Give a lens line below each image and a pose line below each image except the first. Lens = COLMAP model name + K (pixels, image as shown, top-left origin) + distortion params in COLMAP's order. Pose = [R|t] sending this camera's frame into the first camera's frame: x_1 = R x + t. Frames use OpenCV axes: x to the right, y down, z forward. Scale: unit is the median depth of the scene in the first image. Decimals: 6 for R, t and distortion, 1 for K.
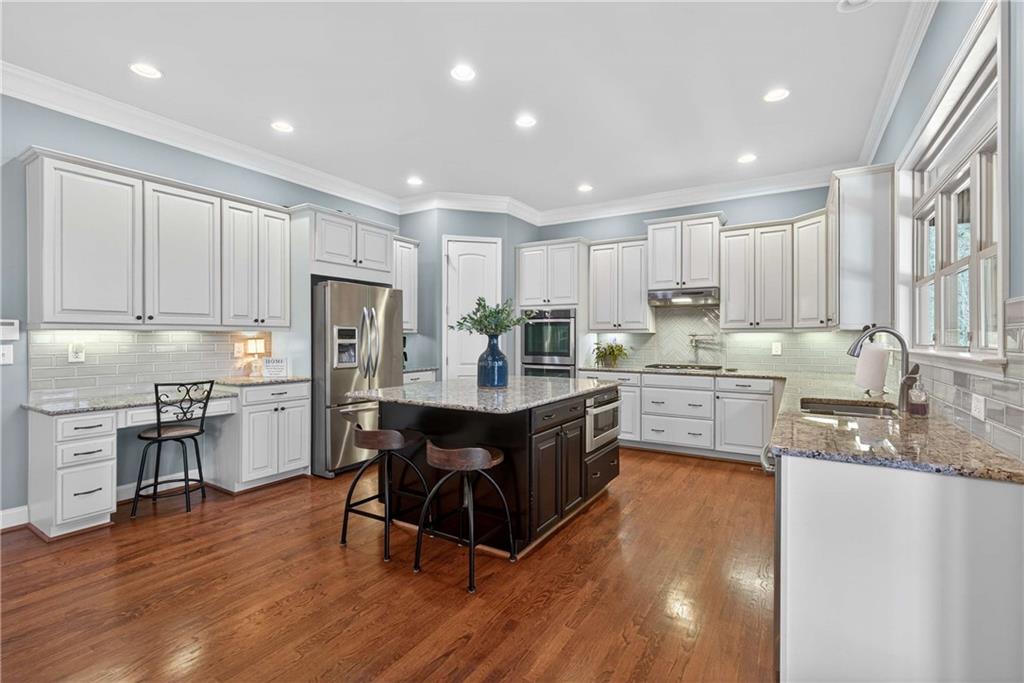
lens RADIAL K [[462.4, 0, 510.7], [0, 462.4, 339.6], [0, 0, 1]] dist [-0.002578, 0.000021]
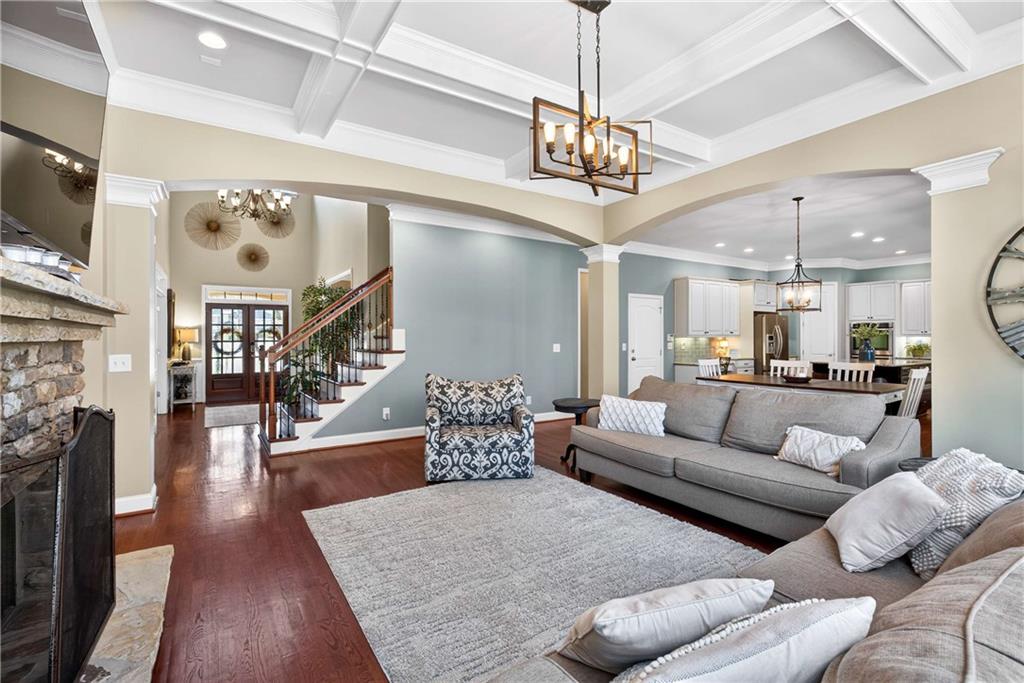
lens RADIAL K [[462.4, 0, 513.2], [0, 462.4, 338.1], [0, 0, 1]] dist [-0.002578, 0.000021]
pose [[0.905948, -0.003146, -0.423377, -0.492330], [0.001813, 0.999992, -0.003553, -0.006461], [0.423385, 0.002452, 0.905947, -1.365233]]
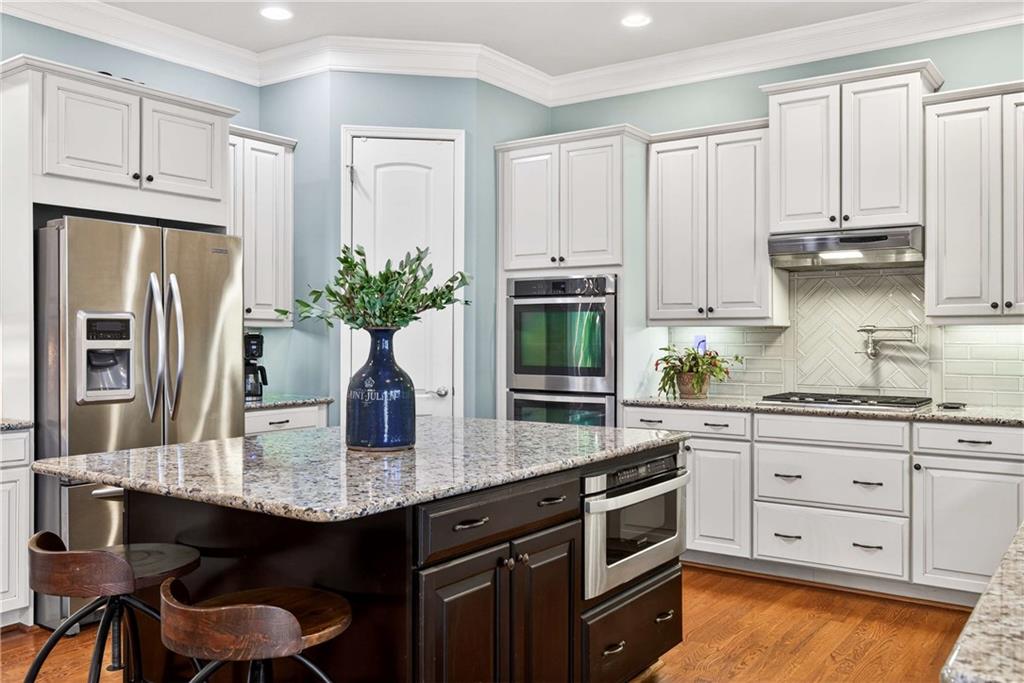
lens RADIAL K [[865.1, 0, 507.6], [0, 865.1, 339.9], [0, 0, 1]] dist [0.003309, -0.003965]
pose [[0.998151, -0.001350, -0.060767, 0.100283], [0.001340, 0.999999, -0.000207, -0.000472], [0.060767, 0.000125, 0.998152, 0.129301]]
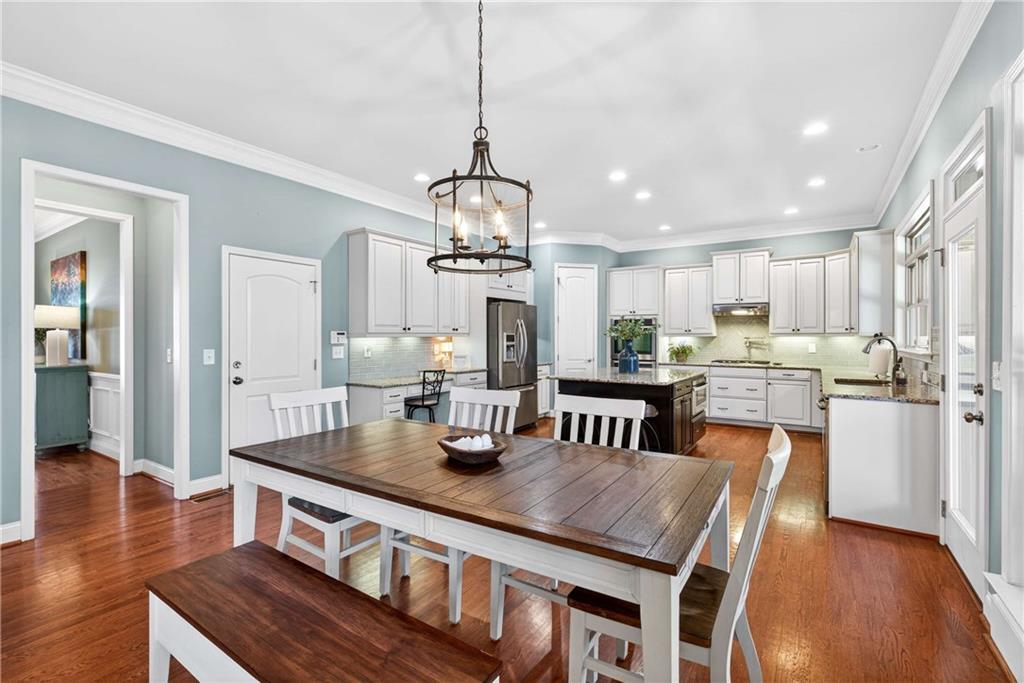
lens RADIAL K [[462.4, 0, 512.3], [0, 462.4, 339.7], [0, 0, 1]] dist [-0.002578, 0.000021]
pose [[0.999556, -0.001196, -0.029776, -0.283165], [0.001256, 0.999997, 0.002014, -0.010162], [0.029774, -0.002051, 0.999555, -0.409664]]
